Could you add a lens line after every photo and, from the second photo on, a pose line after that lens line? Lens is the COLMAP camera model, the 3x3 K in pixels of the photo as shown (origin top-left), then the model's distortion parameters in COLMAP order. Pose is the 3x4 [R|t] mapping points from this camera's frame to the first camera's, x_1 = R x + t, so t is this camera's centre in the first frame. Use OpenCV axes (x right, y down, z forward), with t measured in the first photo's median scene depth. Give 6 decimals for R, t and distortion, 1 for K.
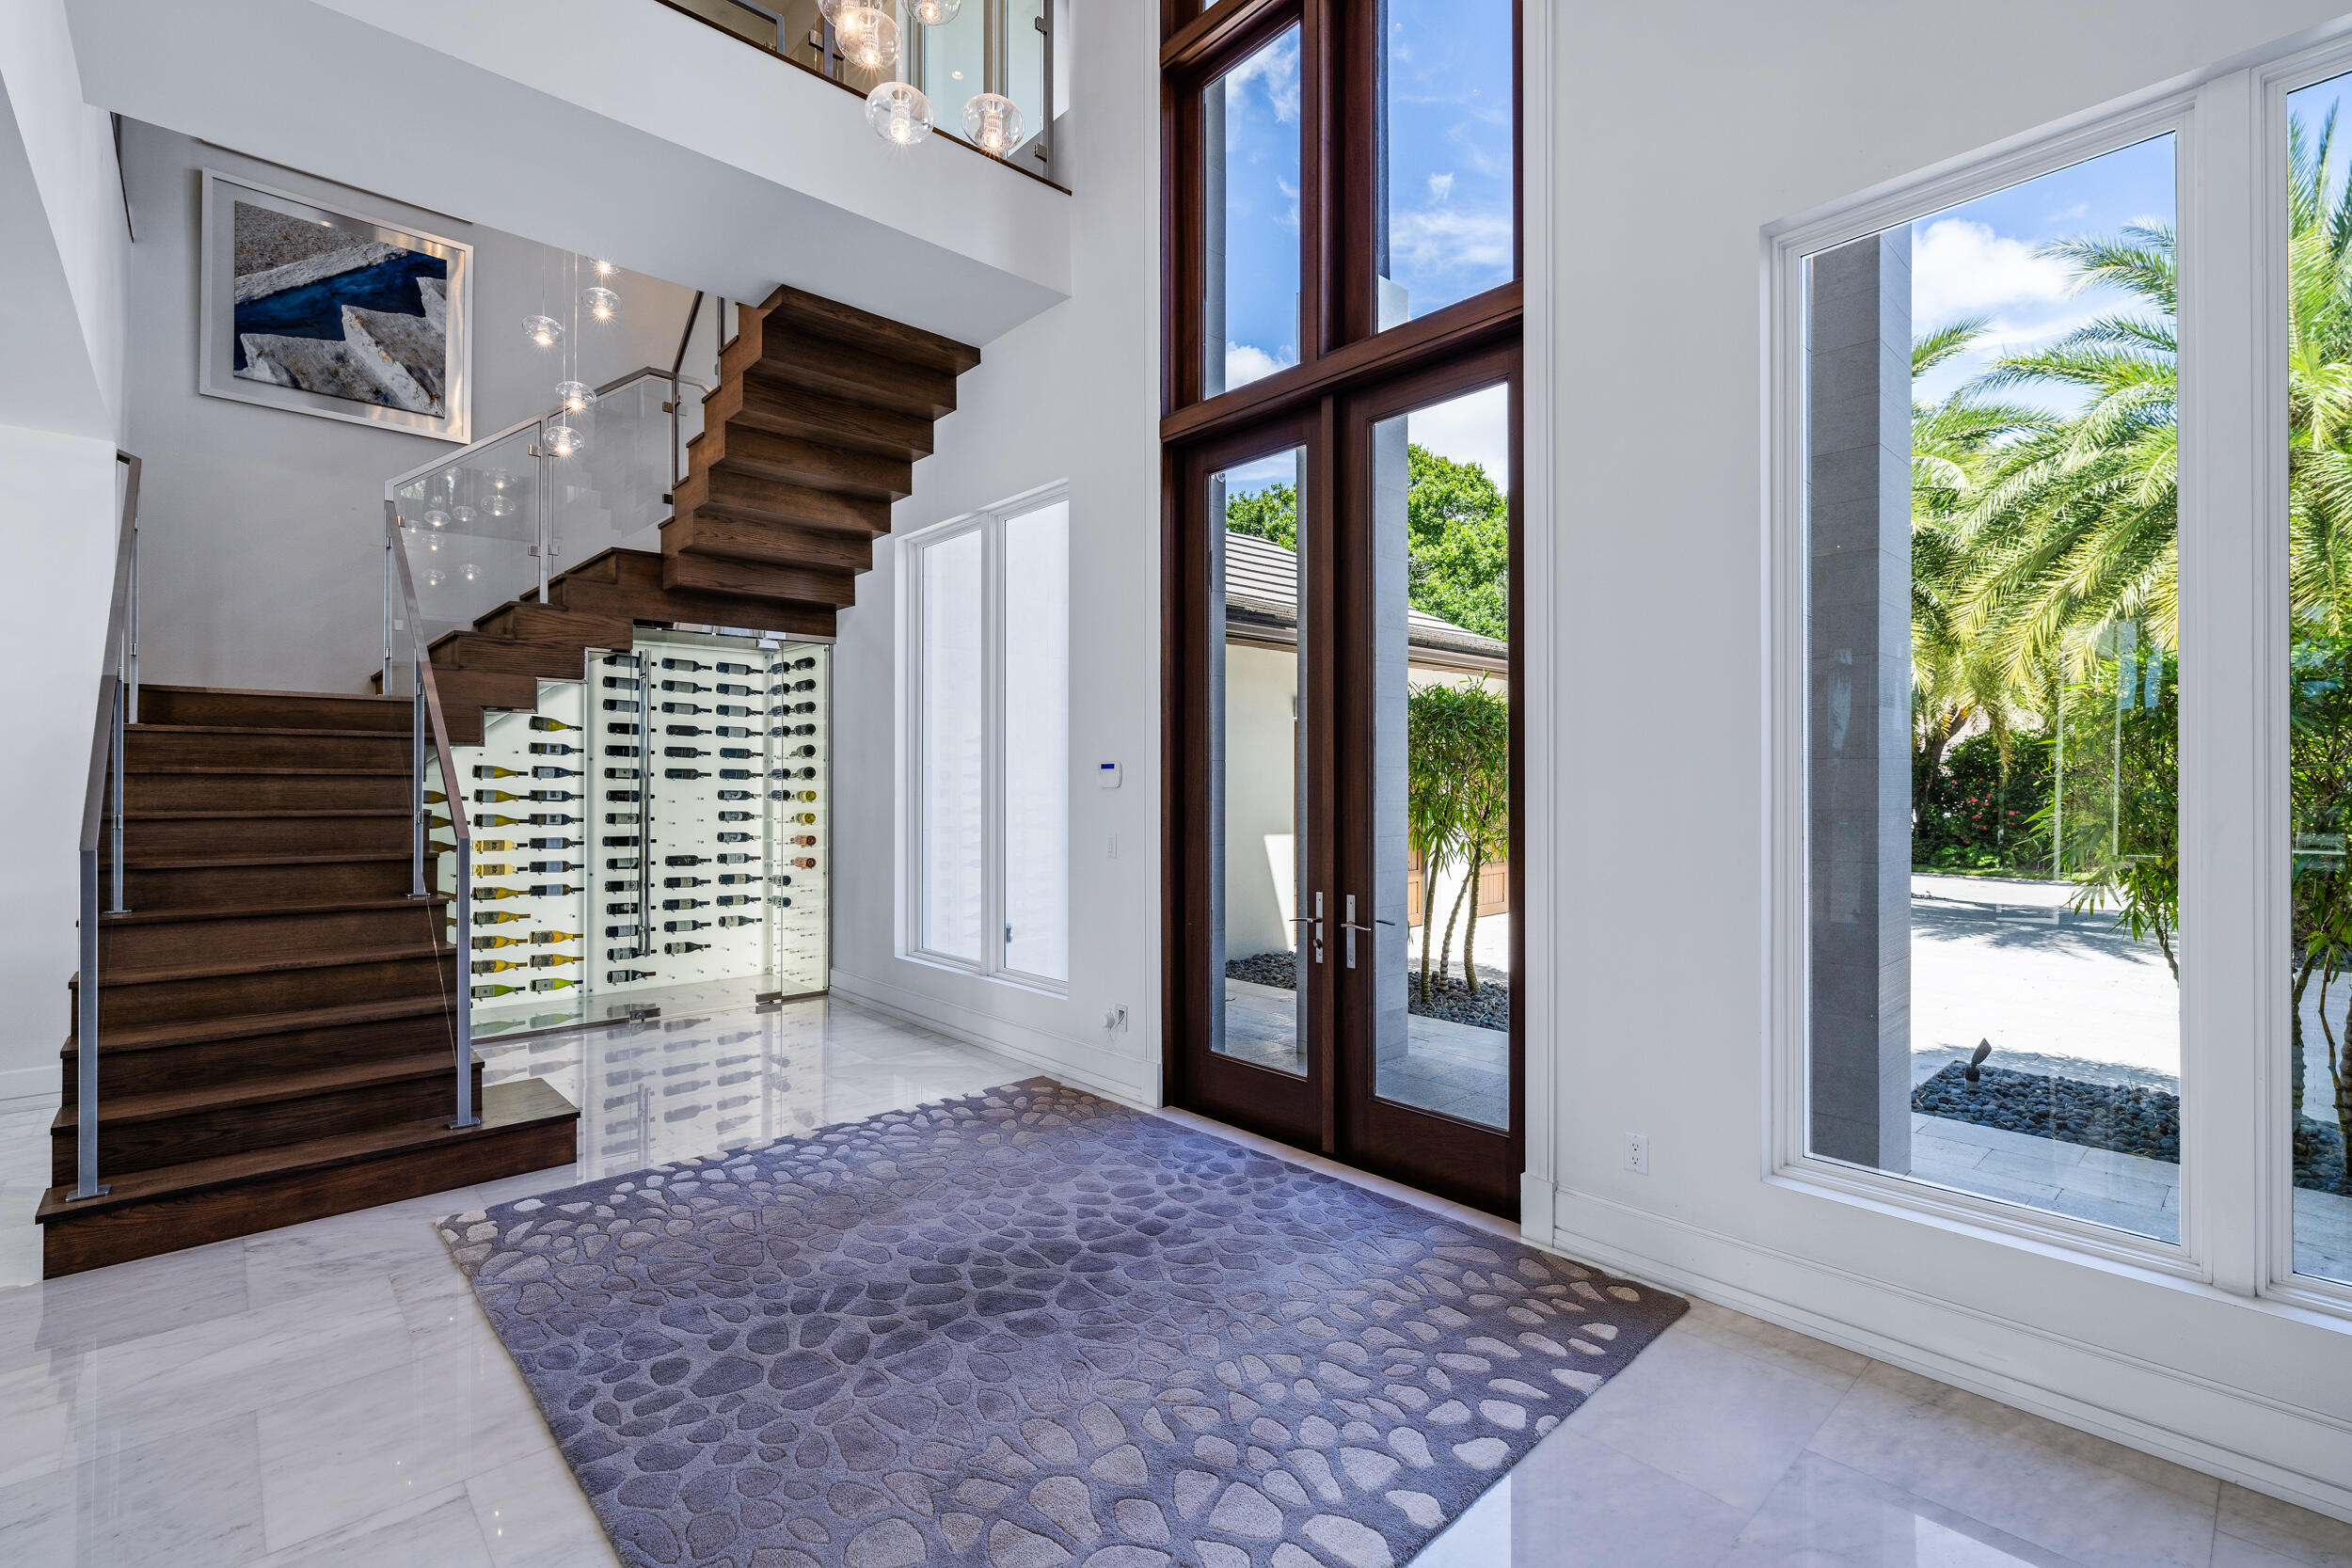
lens RADIAL K [[1047.1, 0, 1169.7], [0, 1047.1, 774.7], [0, 0, 1]] dist [0.001073, 0.000230]
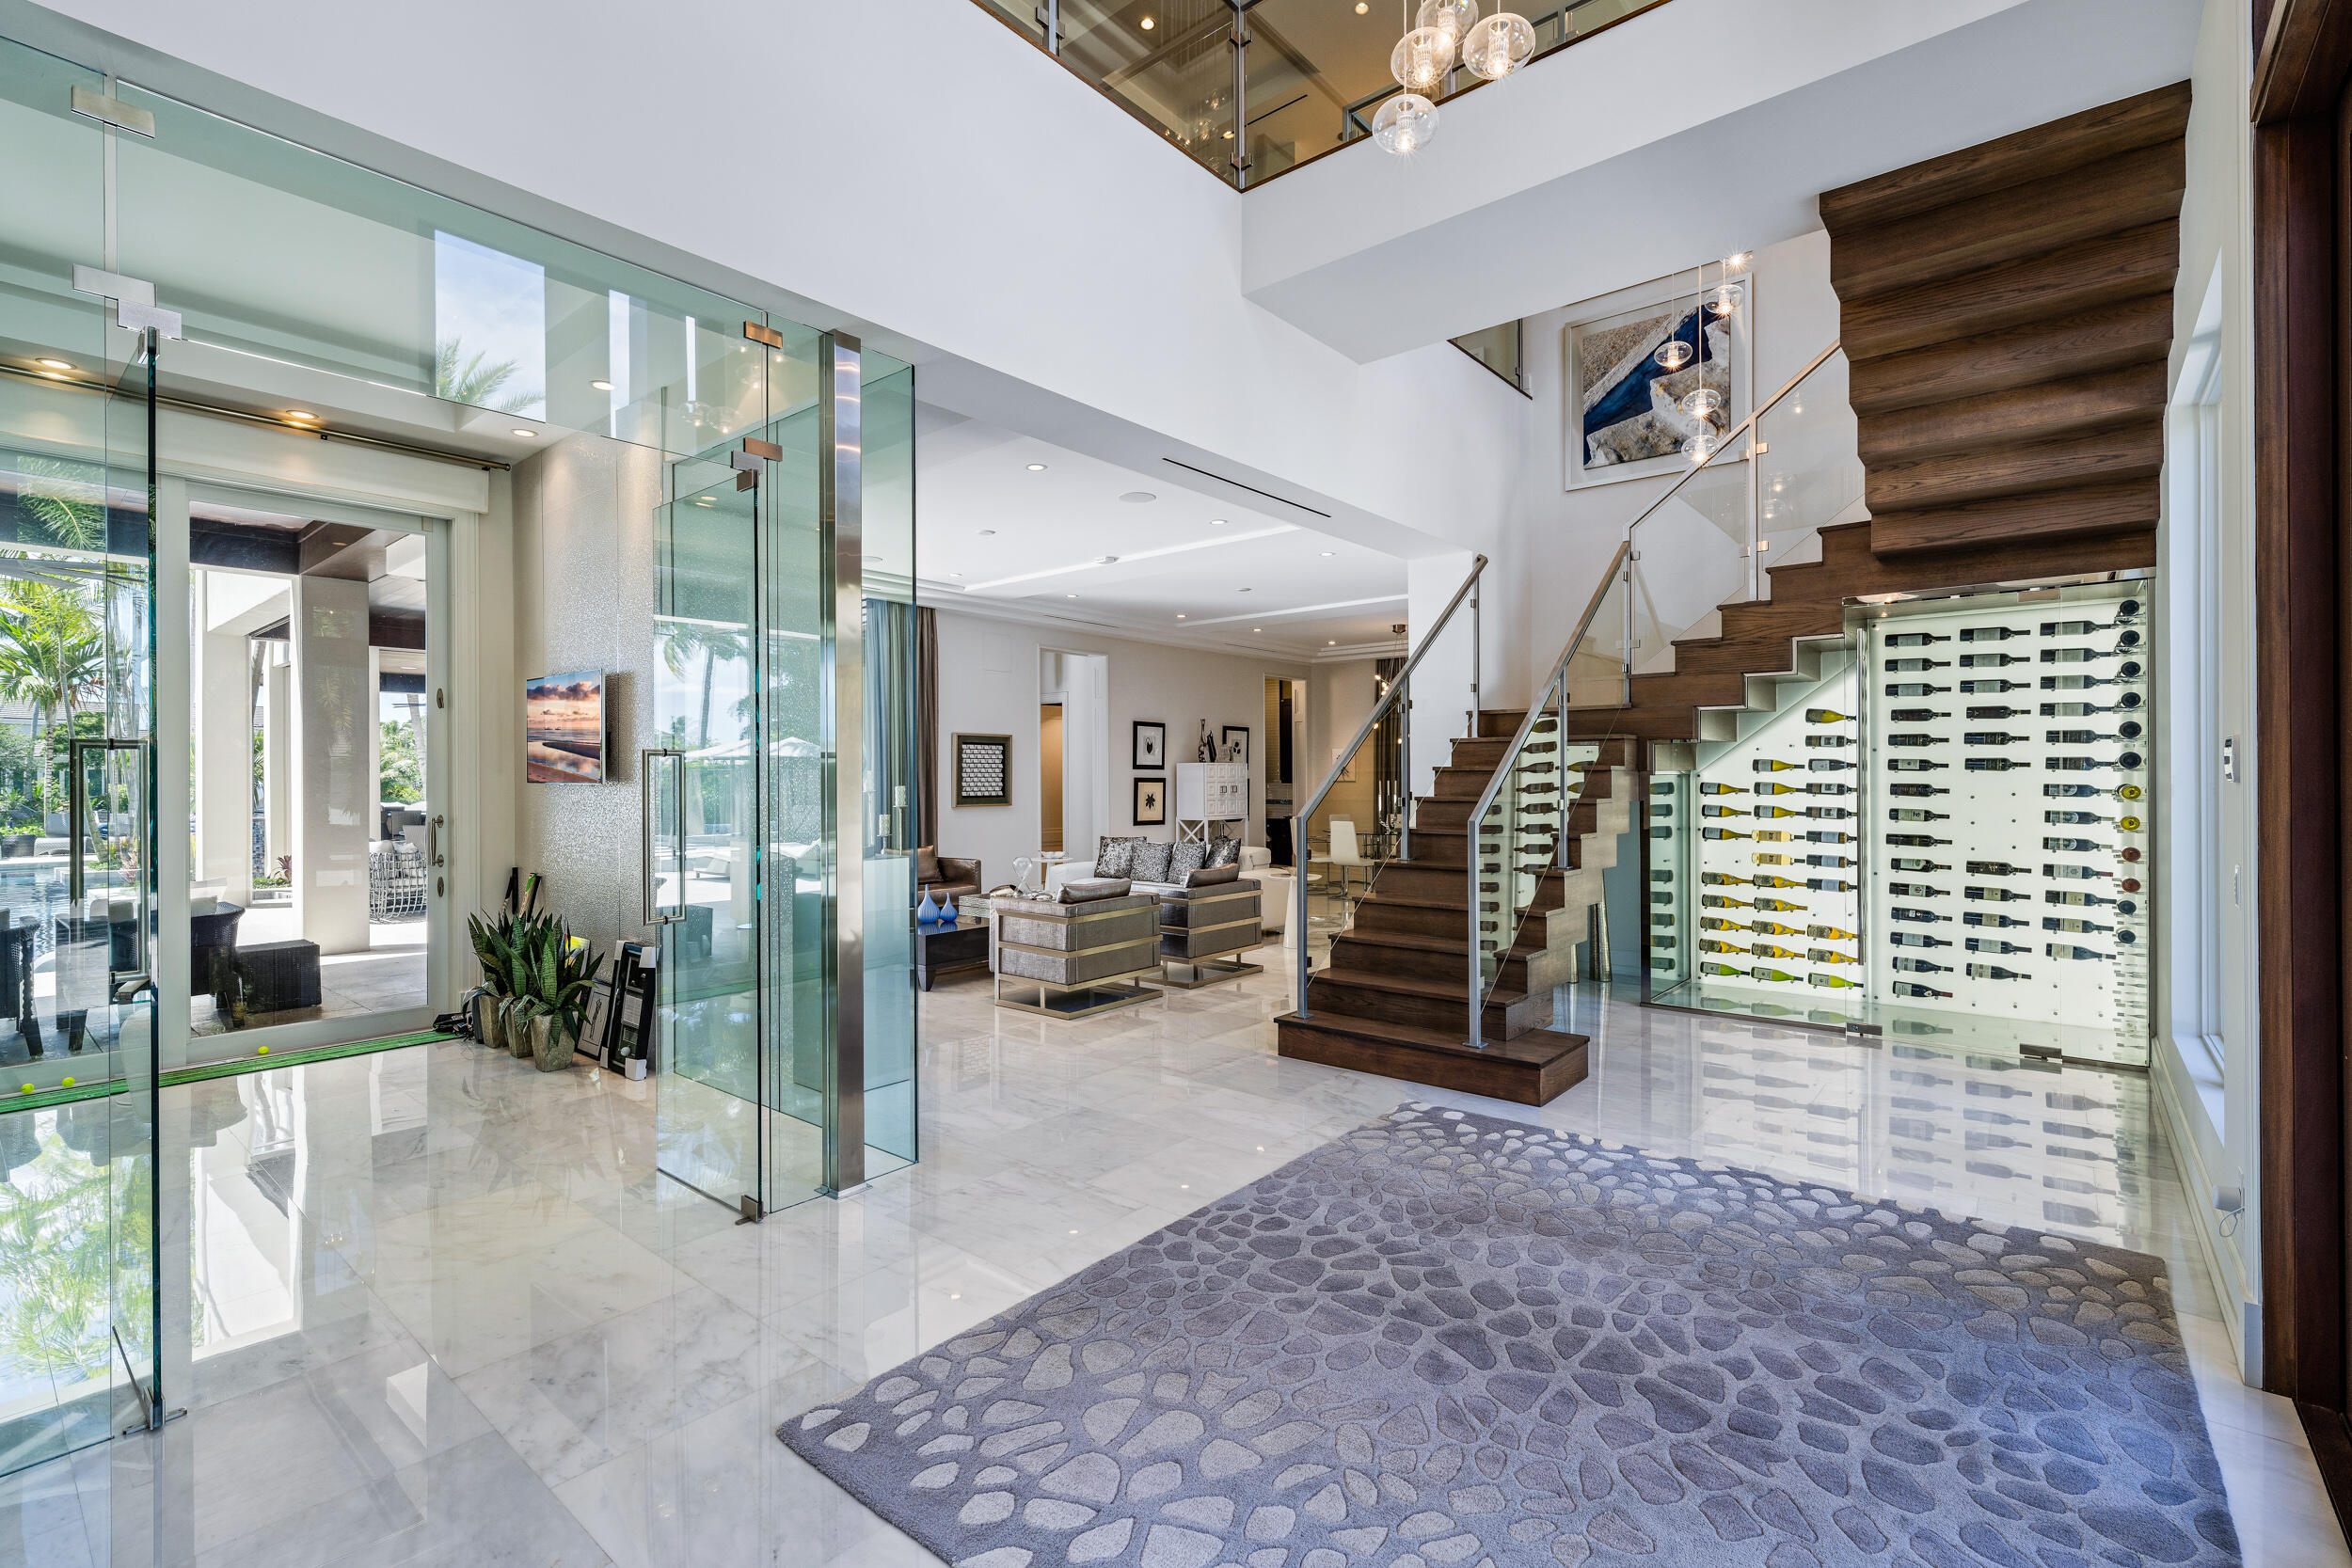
lens RADIAL K [[1047.1, 0, 1169.7], [0, 1047.1, 774.7], [0, 0, 1]] dist [0.001073, 0.000230]
pose [[0.127510, -0.003947, -0.991829, 0.481198], [0.011979, 0.999925, -0.002439, 0.003086], [0.991765, -0.011570, 0.127548, 0.419759]]
